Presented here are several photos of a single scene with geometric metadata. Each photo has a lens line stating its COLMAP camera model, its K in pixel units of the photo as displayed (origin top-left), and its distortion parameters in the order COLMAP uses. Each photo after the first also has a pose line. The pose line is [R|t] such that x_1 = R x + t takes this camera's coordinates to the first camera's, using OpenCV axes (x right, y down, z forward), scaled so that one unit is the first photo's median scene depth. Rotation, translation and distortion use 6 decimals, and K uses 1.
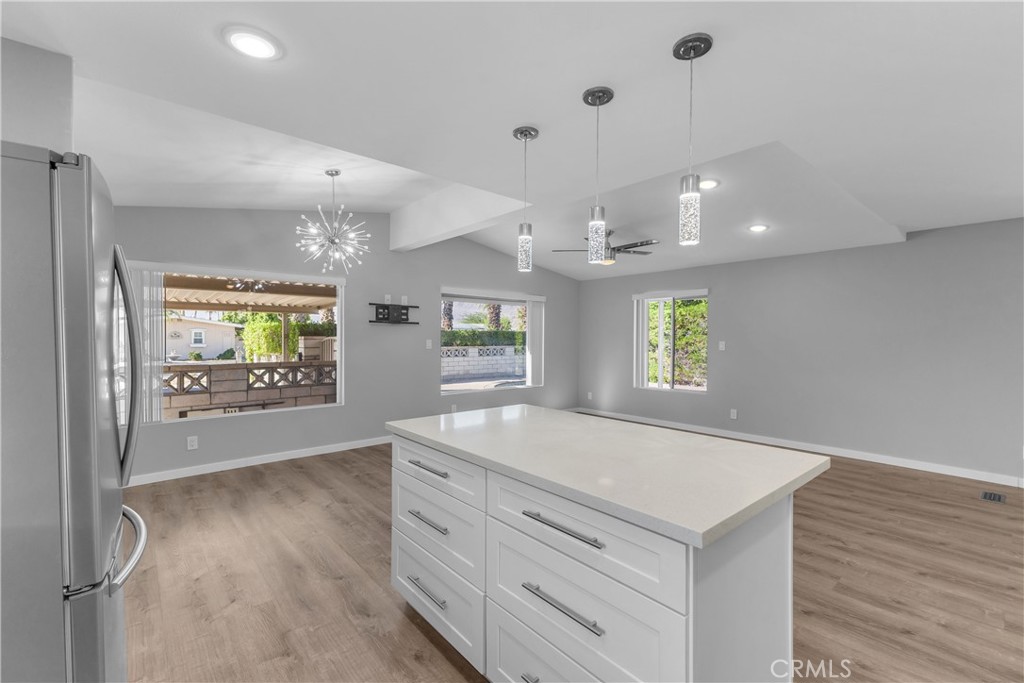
lens RADIAL K [[443.7, 0, 518.7], [0, 443.7, 342.5], [0, 0, 1]] dist [0.009858, -0.001036]
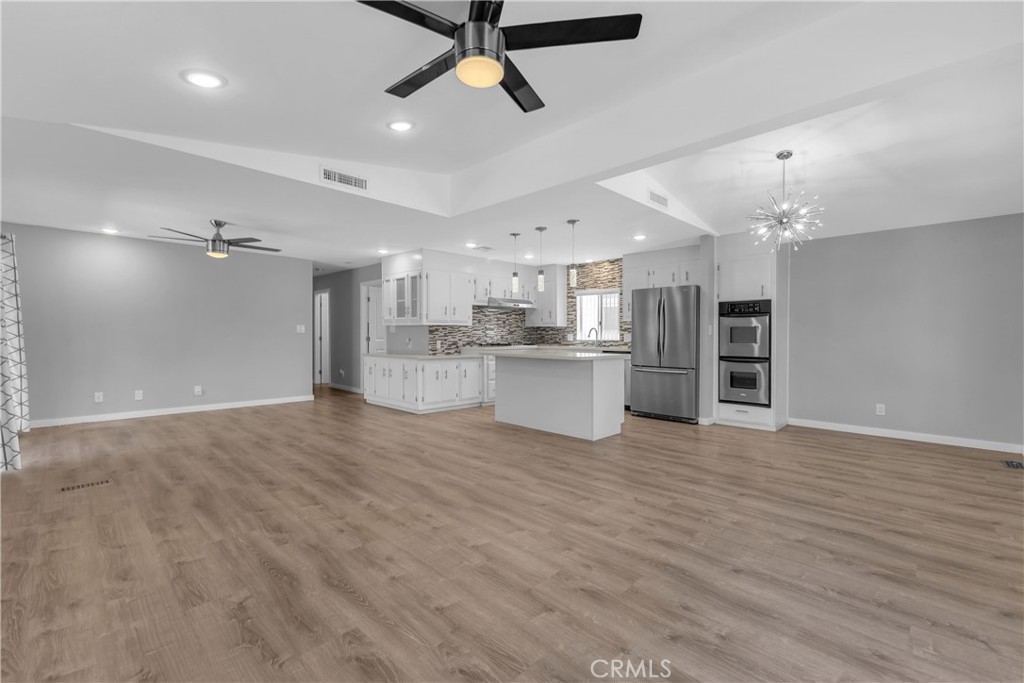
lens RADIAL K [[443.7, 0, 509.4], [0, 443.7, 343.3], [0, 0, 1]] dist [0.009858, -0.001036]
pose [[-0.996819, -0.005933, -0.079473, 0.230483], [-0.008538, 0.999436, 0.032490, 0.021908], [0.079236, 0.033065, -0.996307, 1.490803]]
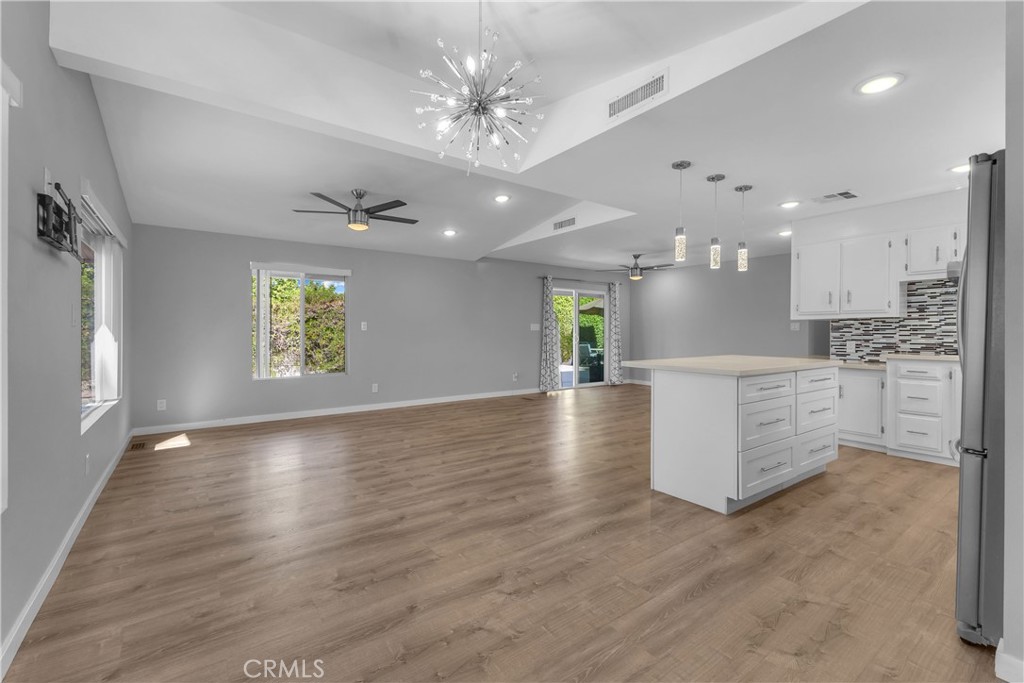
lens RADIAL K [[443.7, 0, 513.6], [0, 443.7, 332.7], [0, 0, 1]] dist [0.009858, -0.001036]
pose [[0.083084, -0.004987, 0.996530, -0.706708], [0.012492, 0.999914, 0.003962, 0.029829], [-0.996464, 0.012120, 0.083139, 0.684331]]
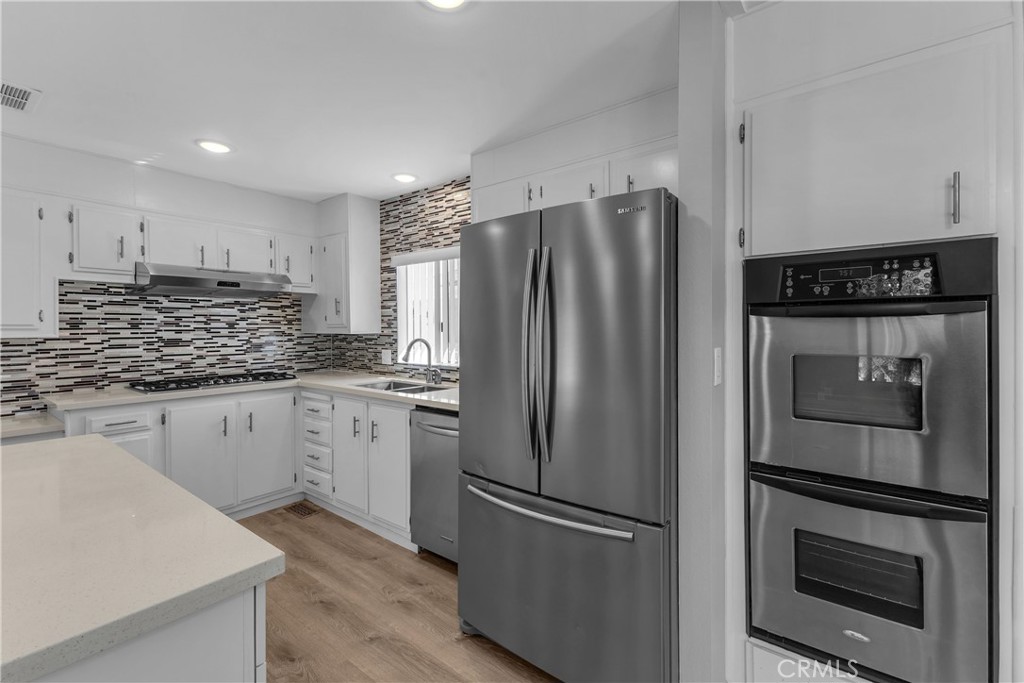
lens RADIAL K [[443.7, 0, 514.1], [0, 443.7, 334.1], [0, 0, 1]] dist [0.009858, -0.001036]
pose [[-0.979433, 0.001352, -0.201767, -0.191127], [-0.004106, 0.999637, 0.026630, -0.009079], [0.201729, 0.026910, -0.979072, 0.636036]]
